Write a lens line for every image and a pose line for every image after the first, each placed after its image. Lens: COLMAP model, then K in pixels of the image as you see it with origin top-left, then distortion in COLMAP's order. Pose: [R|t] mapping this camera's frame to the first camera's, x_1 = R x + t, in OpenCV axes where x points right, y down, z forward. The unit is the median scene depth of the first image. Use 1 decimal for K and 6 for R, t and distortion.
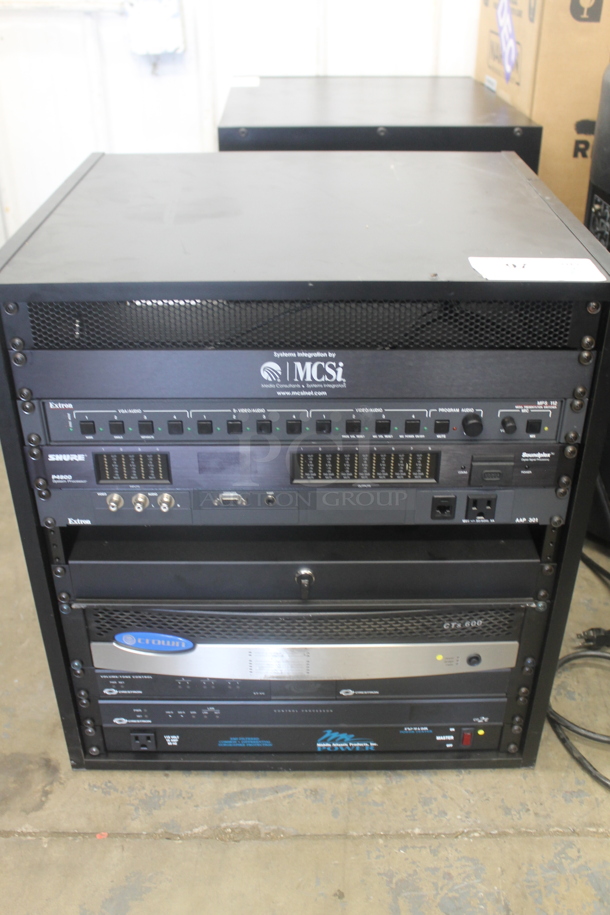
lens RADIAL K [[895.1, 0, 305.0], [0, 895.1, 457.5], [0, 0, 1]] dist [-0.095779, -0.001374]
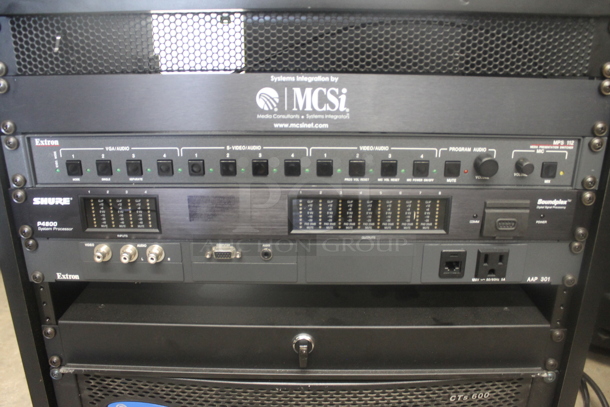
lens RADIAL K [[513.4, 0, 305.0], [0, 513.4, 203.5], [0, 0, 1]] dist [-0.130171, 0.090094]
pose [[0.999921, 0.008523, -0.009229, 0.005639], [-0.010264, 0.977856, -0.209027, 0.110111], [0.007243, 0.209106, 0.977866, 0.482368]]
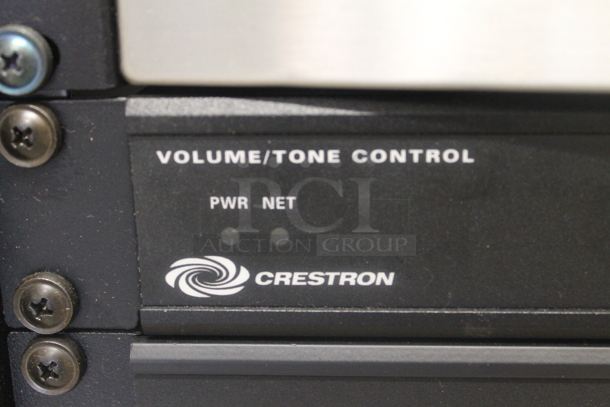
lens RADIAL K [[555.1, 0, 305.0], [0, 555.1, 203.5], [0, 0, 1]] dist [0.003758, 0.002374]
pose [[0.999294, 0.005236, -0.037191, -0.234390], [-0.017996, 0.935917, -0.351761, 0.342711], [0.032966, 0.352182, 0.935351, 1.066422]]
